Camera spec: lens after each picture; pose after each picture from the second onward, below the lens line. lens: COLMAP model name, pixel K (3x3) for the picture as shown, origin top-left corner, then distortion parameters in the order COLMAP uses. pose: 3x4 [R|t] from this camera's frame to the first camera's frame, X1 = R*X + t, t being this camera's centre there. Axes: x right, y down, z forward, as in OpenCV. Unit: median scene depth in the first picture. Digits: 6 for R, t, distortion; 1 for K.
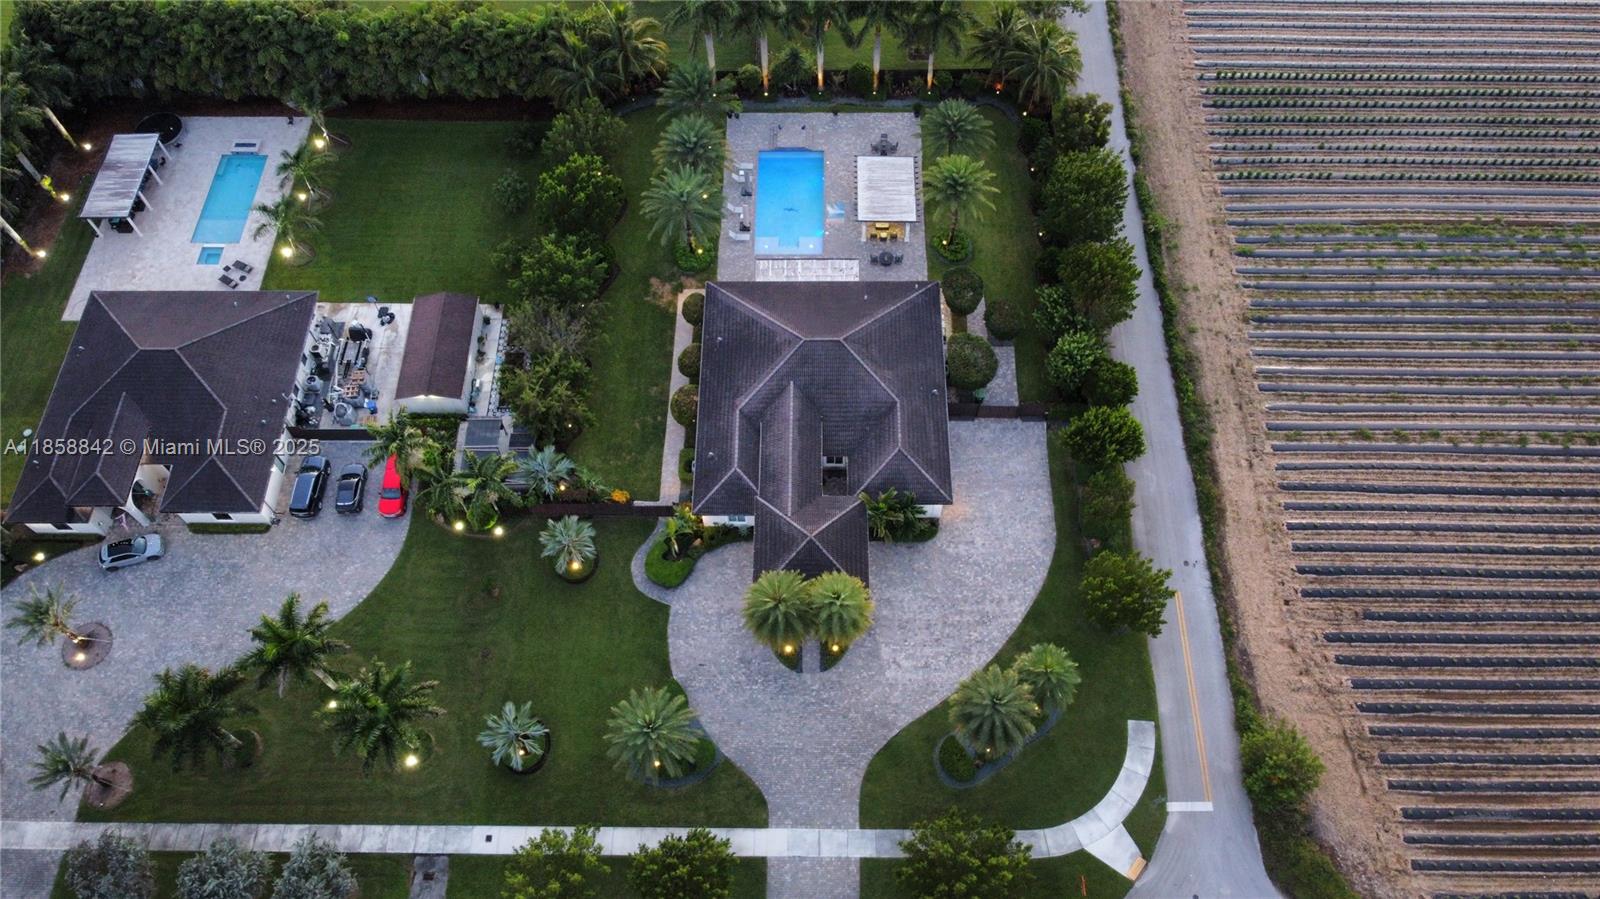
lens RADIAL K [[1211.5, 0, 793.9], [0, 1211.5, 444.2], [0, 0, 1]] dist [-0.000520, -0.006360]
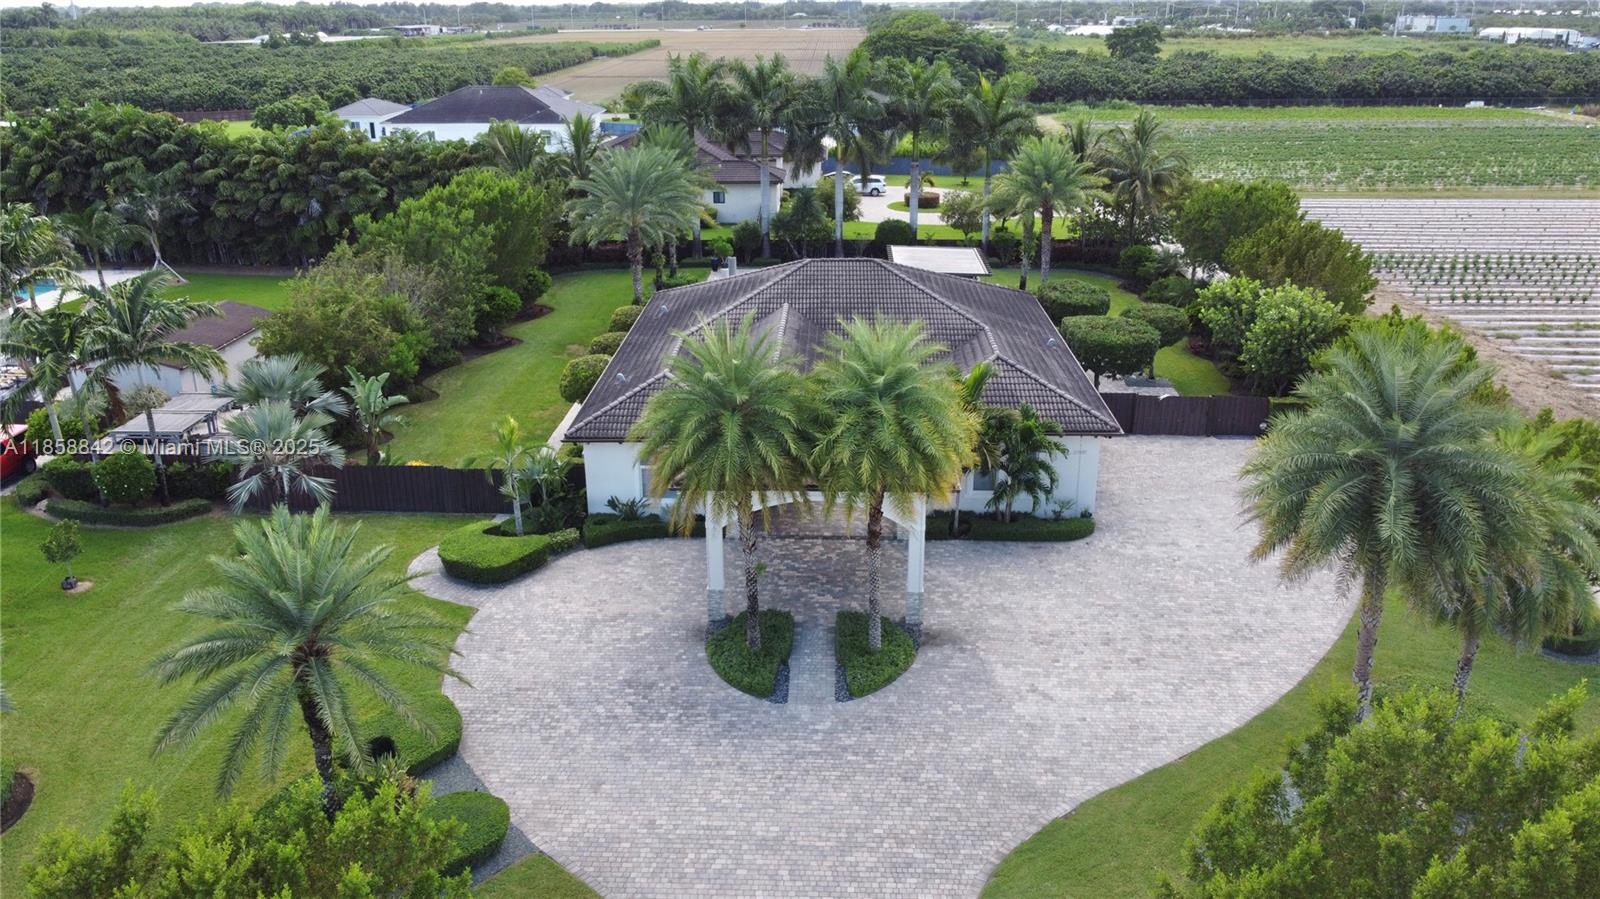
lens RADIAL K [[1216.7, 0, 793.9], [0, 1216.7, 440.2], [0, 0, 1]] dist [-0.005741, 0.000264]
pose [[0.999591, 0.020922, -0.019495, 0.012765], [-0.028558, 0.765732, -0.642525, 0.326076], [0.001485, 0.642819, 0.766017, 0.589604]]
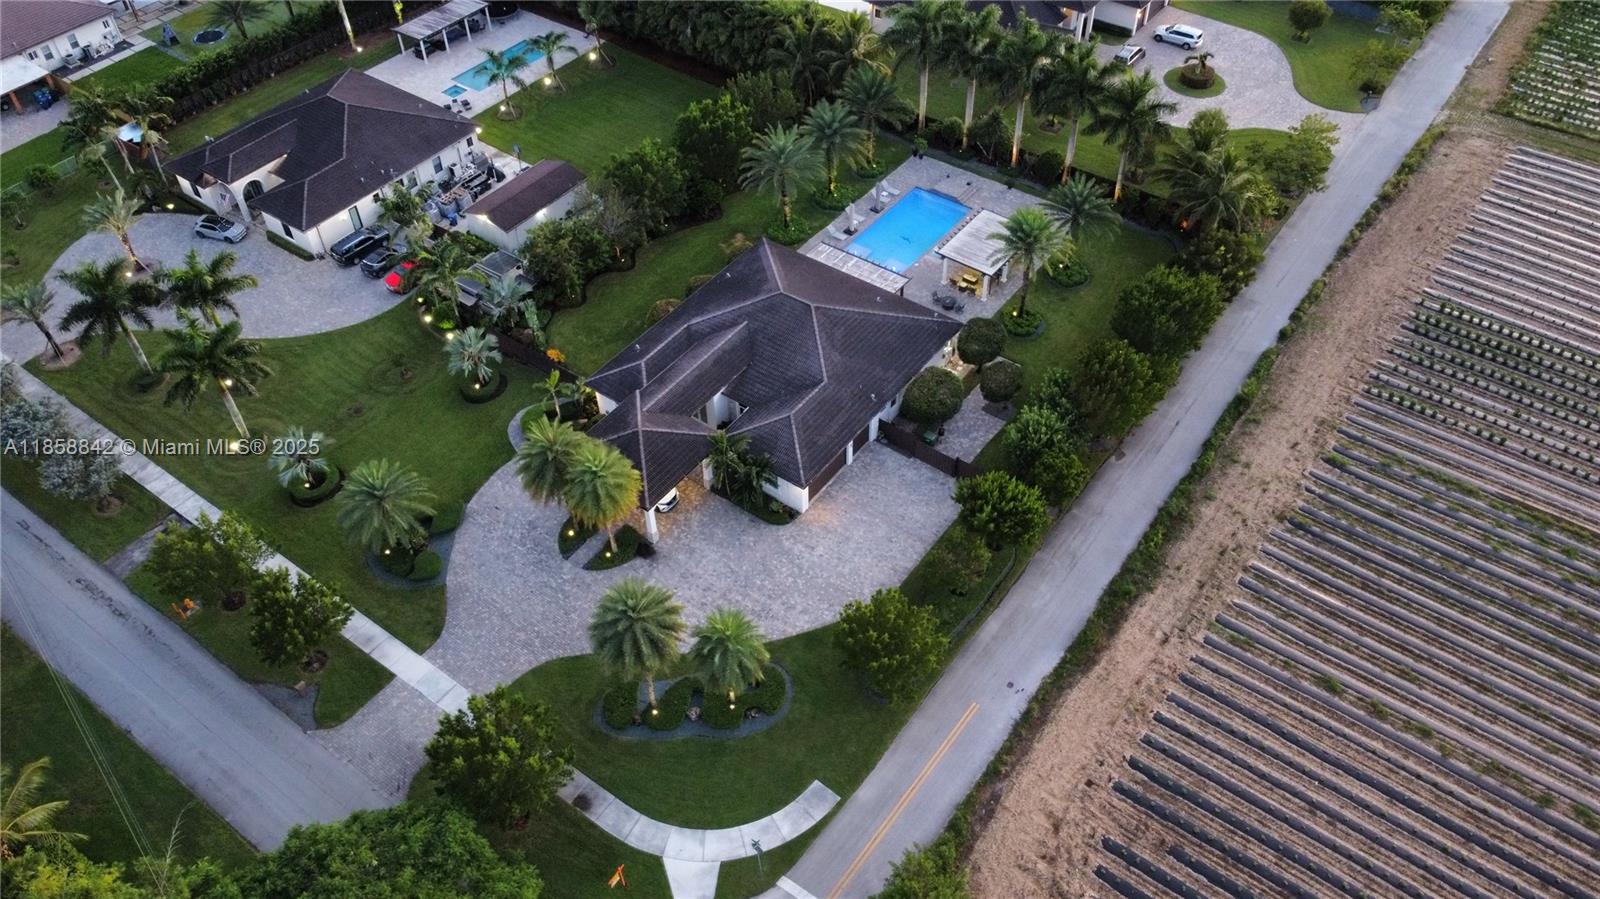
lens RADIAL K [[1216.7, 0, 793.9], [0, 1216.7, 440.2], [0, 0, 1]] dist [-0.005741, 0.000264]
pose [[0.811358, 0.417960, -0.408665, 0.437292], [-0.502944, 0.855428, -0.123655, 0.122322], [0.297900, 0.305864, 0.904269, 0.159383]]
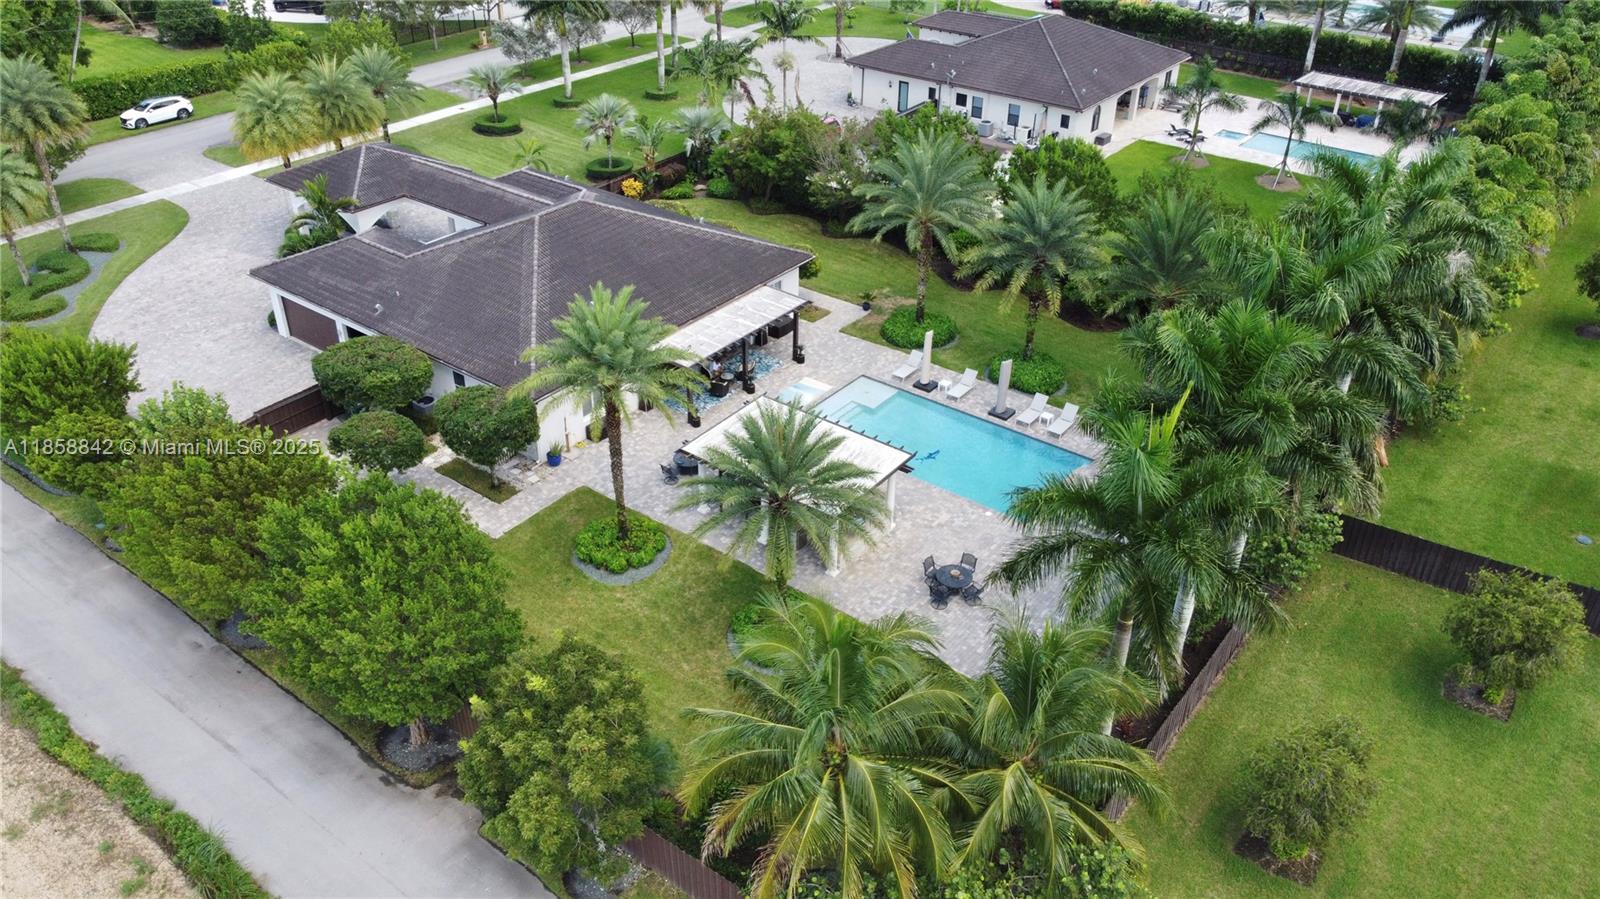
lens RADIAL K [[1216.7, 0, 793.9], [0, 1216.7, 440.2], [0, 0, 1]] dist [-0.005741, 0.000264]
pose [[-0.599619, 0.432435, -0.673393, 0.404590], [-0.692257, 0.141925, 0.707557, -0.567893], [0.401543, 0.890426, 0.214255, 0.971441]]
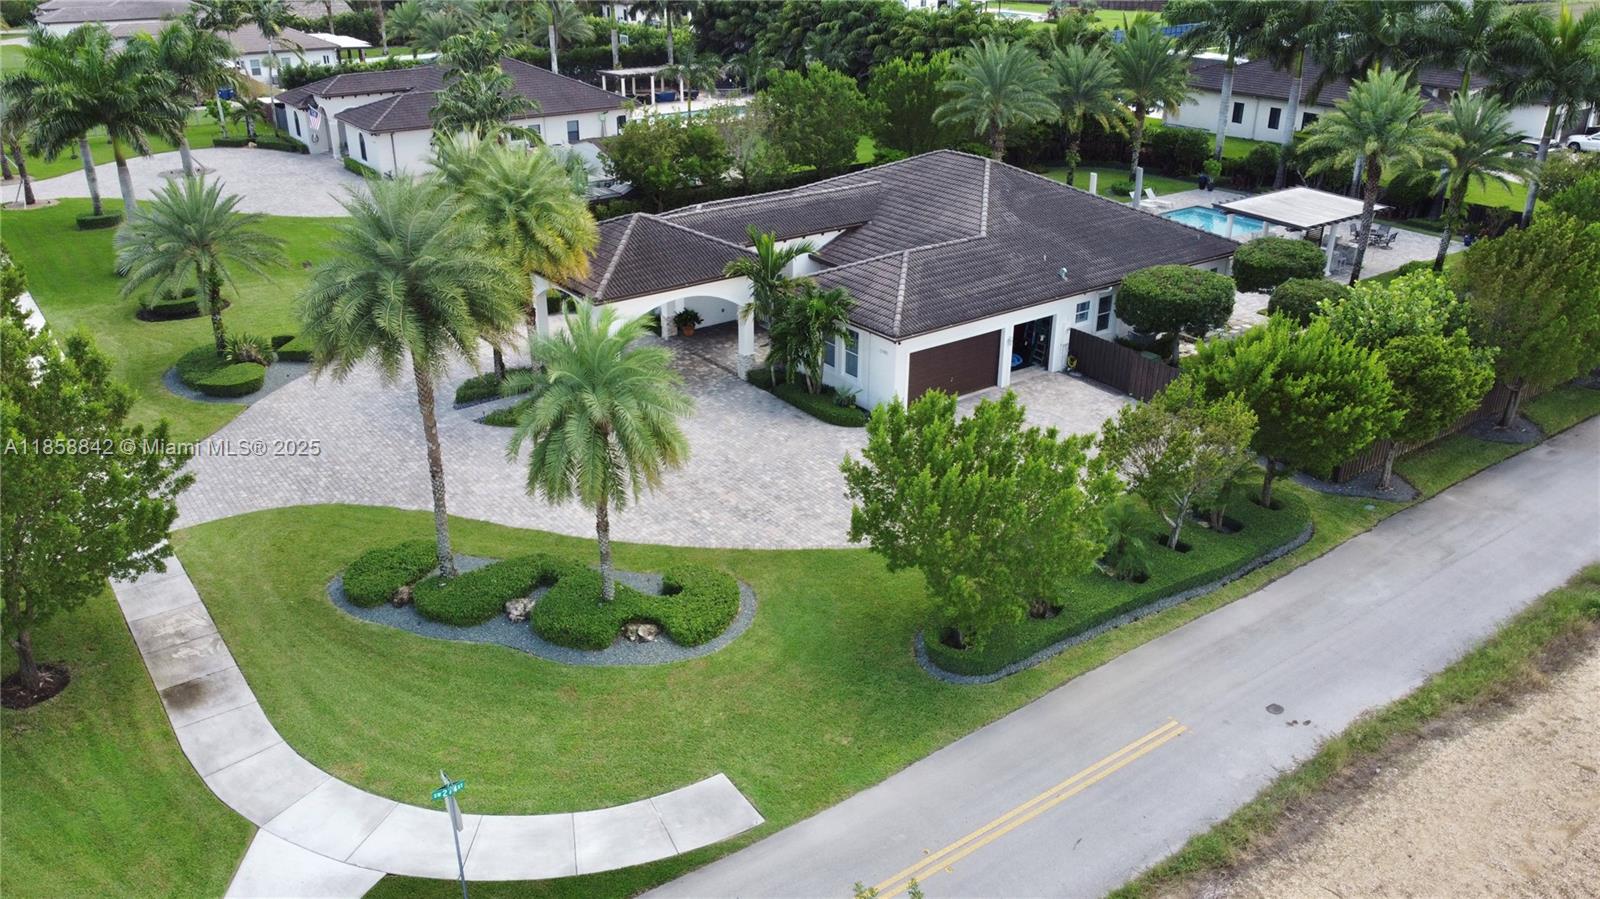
lens RADIAL K [[1216.7, 0, 793.9], [0, 1216.7, 440.2], [0, 0, 1]] dist [-0.005741, 0.000264]
pose [[0.603983, 0.343583, -0.719135, 0.421983], [-0.697011, 0.665276, -0.267551, 0.209992], [0.386497, 0.662842, 0.641296, 0.648571]]
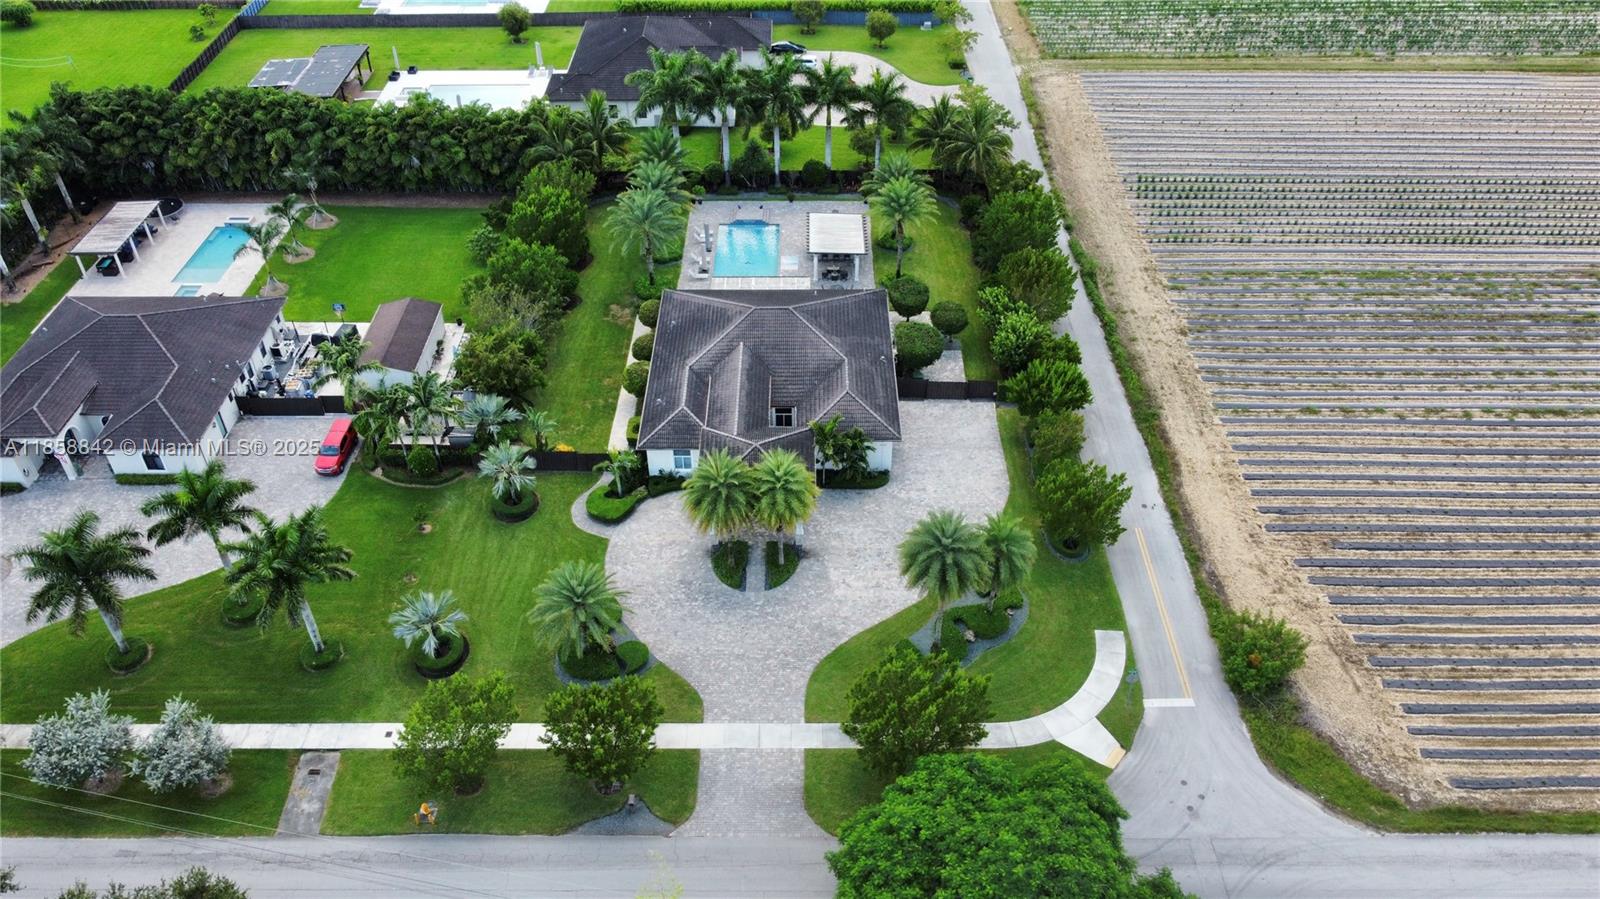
lens RADIAL K [[1211.5, 0, 793.9], [0, 1211.5, 444.2], [0, 0, 1]] dist [-0.000520, -0.006360]
pose [[0.999885, 0.006491, 0.013688, 0.027180], [-0.001218, 0.935071, -0.354459, 0.368846], [-0.015100, 0.354401, 0.934971, 0.073206]]
